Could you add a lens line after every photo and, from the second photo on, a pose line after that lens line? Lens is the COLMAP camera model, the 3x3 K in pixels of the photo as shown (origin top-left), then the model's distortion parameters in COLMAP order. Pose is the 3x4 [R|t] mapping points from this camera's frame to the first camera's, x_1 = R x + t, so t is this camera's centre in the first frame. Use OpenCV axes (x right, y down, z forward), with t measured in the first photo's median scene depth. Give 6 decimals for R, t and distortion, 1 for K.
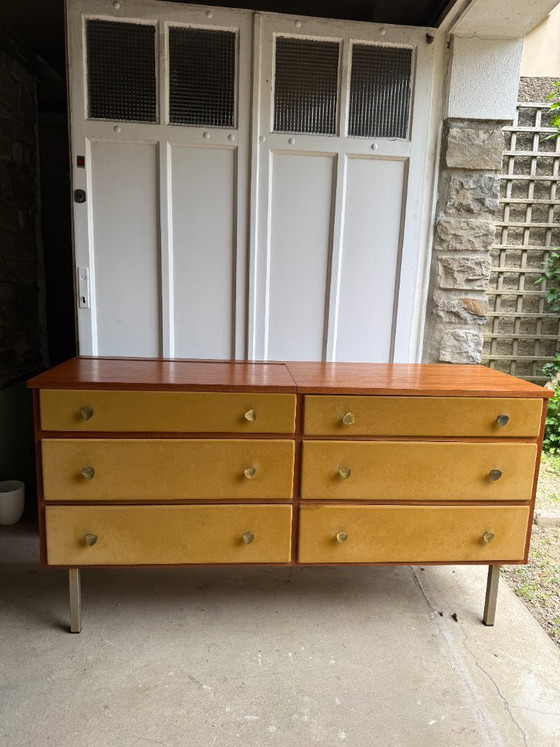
lens RADIAL K [[532.0, 0, 278.1], [0, 532.0, 375.1], [0, 0, 1]] dist [0.021163, -0.028203]
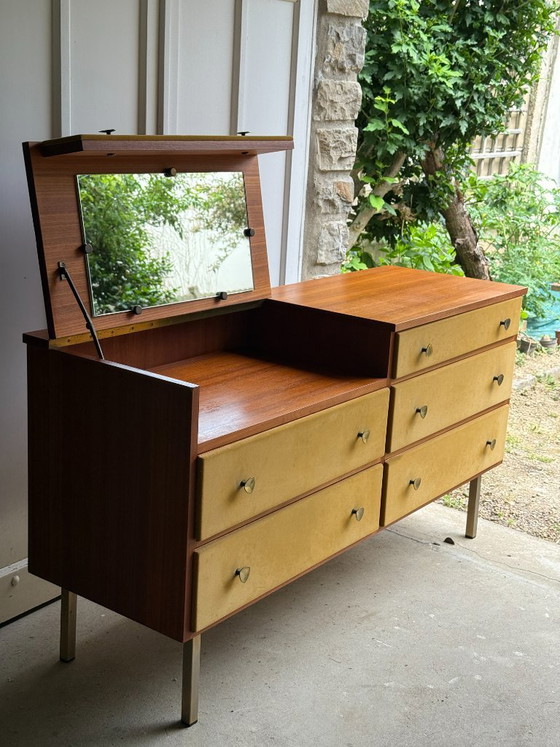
lens RADIAL K [[1046.0, 0, 282.7], [0, 1046.0, 374.4], [0, 0, 1]] dist [0.126370, 0.000000]
pose [[0.660367, -0.198430, 0.724252, -0.951976], [0.102997, 0.979275, 0.174390, -0.152817], [-0.743846, -0.040566, 0.667119, 0.002858]]
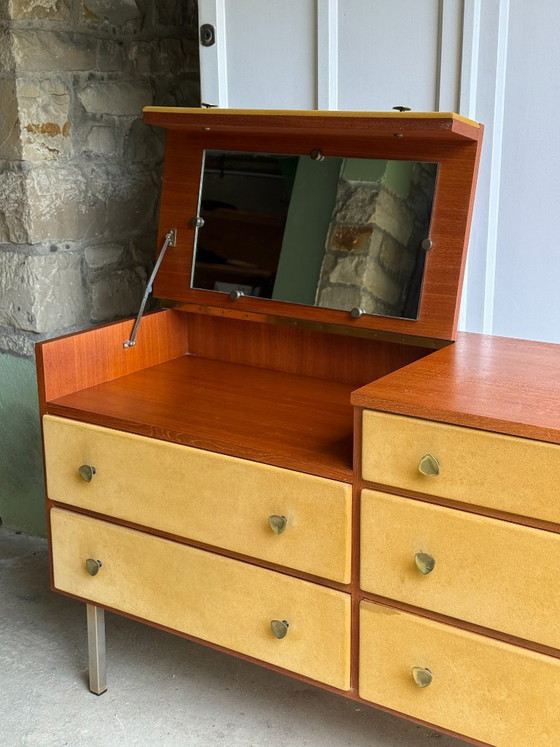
lens RADIAL K [[1046.0, 0, 280.0], [0, 1046.0, 377.6], [0, 0, 1]] dist [0.126370, 0.000000]
pose [[0.785591, 0.131723, -0.604563, 0.467025], [-0.075699, 0.990198, 0.117379, -0.085926], [0.614098, -0.046447, 0.787862, 0.055046]]
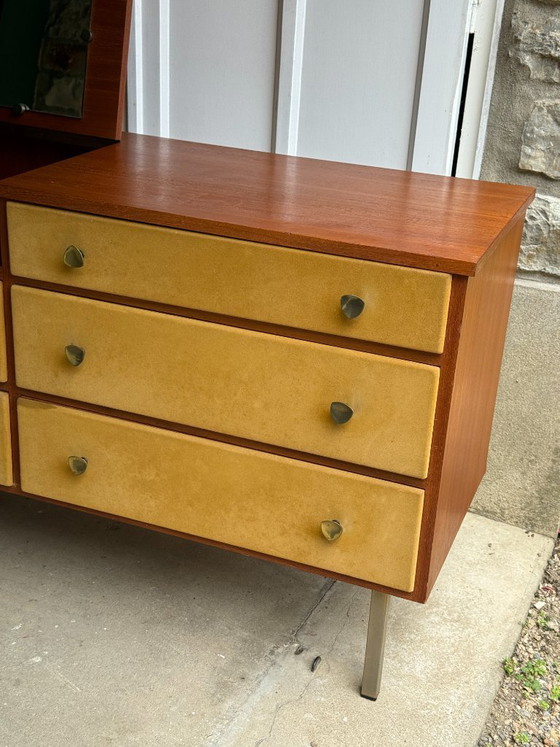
lens RADIAL K [[1046.0, 0, 278.1], [0, 1046.0, 375.8], [0, 0, 1]] dist [0.126370, 0.000000]
pose [[0.898471, 0.188635, -0.396442, 0.552724], [-0.099365, 0.966930, 0.234888, -0.051941], [0.427640, -0.171648, 0.887503, 0.090505]]
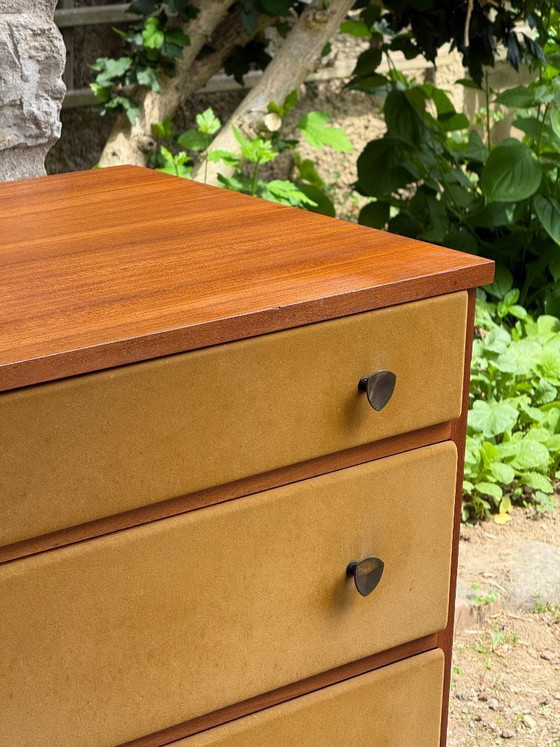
lens RADIAL K [[2642.8, 0, 283.4], [0, 2642.8, 376.5], [0, 0, 1]] dist [0.306215, 0.000000]
pose [[0.763047, -0.181938, 0.620209, -0.377583], [0.095582, 0.980778, 0.170115, -0.127123], [-0.639237, -0.070525, 0.765769, -0.049324]]
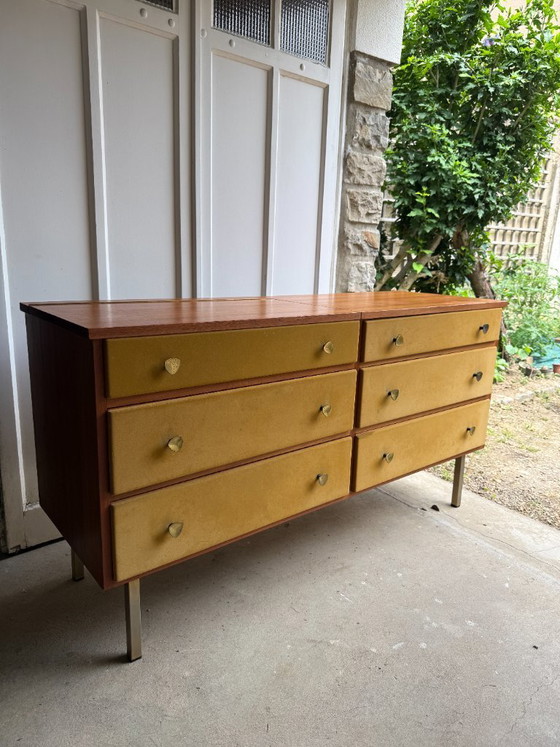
lens RADIAL K [[532.0, 0, 281.3], [0, 532.0, 373.5], [0, 0, 1]] dist [0.021163, -0.028203]
pose [[0.823090, -0.137212, 0.551086, -0.448877], [0.095270, 0.989983, 0.104198, 0.013480], [-0.559863, -0.033262, 0.827917, 0.206070]]
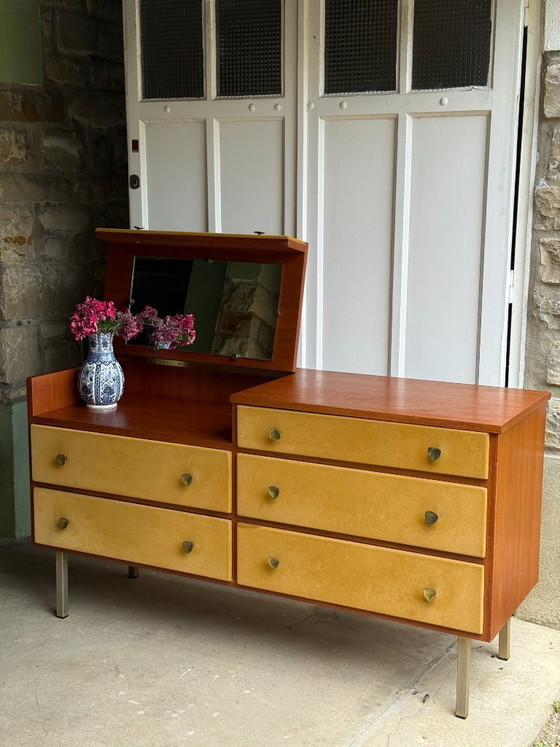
lens RADIAL K [[1046.0, 0, 283.9], [0, 1046.0, 376.1], [0, 0, 1]] dist [0.126370, 0.000000]
pose [[0.847634, 0.067015, -0.526332, 0.808361], [-0.071109, 0.997391, 0.012473, -0.031705], [0.525795, 0.026854, 0.850188, -0.412931]]
